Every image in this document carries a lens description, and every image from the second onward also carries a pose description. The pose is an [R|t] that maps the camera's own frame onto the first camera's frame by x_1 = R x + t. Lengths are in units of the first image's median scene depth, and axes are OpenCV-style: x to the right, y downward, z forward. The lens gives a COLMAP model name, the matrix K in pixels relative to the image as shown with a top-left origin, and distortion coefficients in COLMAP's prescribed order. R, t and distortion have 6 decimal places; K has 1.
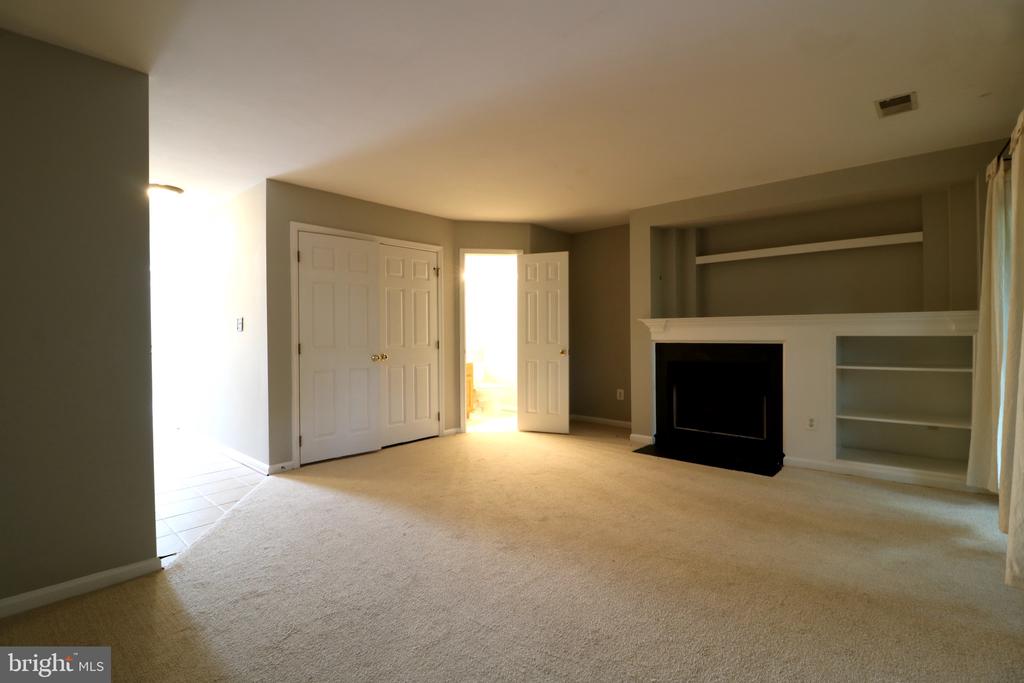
lens RADIAL K [[474.0, 0, 513.3], [0, 474.0, 338.3], [0, 0, 1]] dist [0.000896, -0.015534]
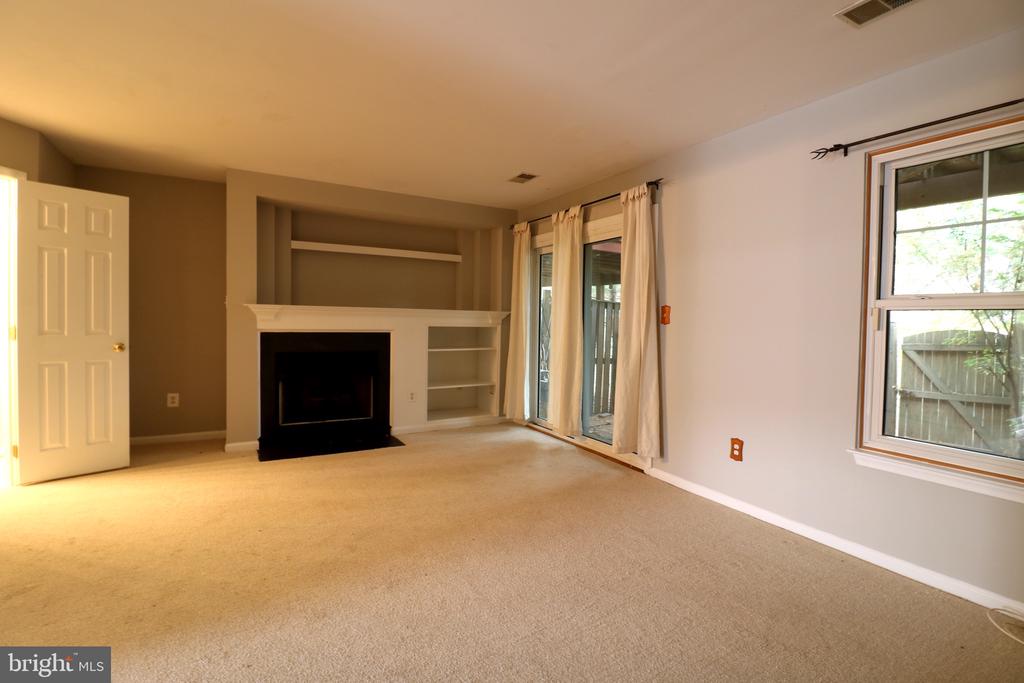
lens RADIAL K [[474.0, 0, 513.3], [0, 474.0, 338.3], [0, 0, 1]] dist [0.000896, -0.015534]
pose [[0.320751, -0.019147, 0.946970, -0.372647], [-0.008380, 0.999699, 0.023051, -0.003022], [-0.947127, -0.015329, 0.320494, 0.286504]]
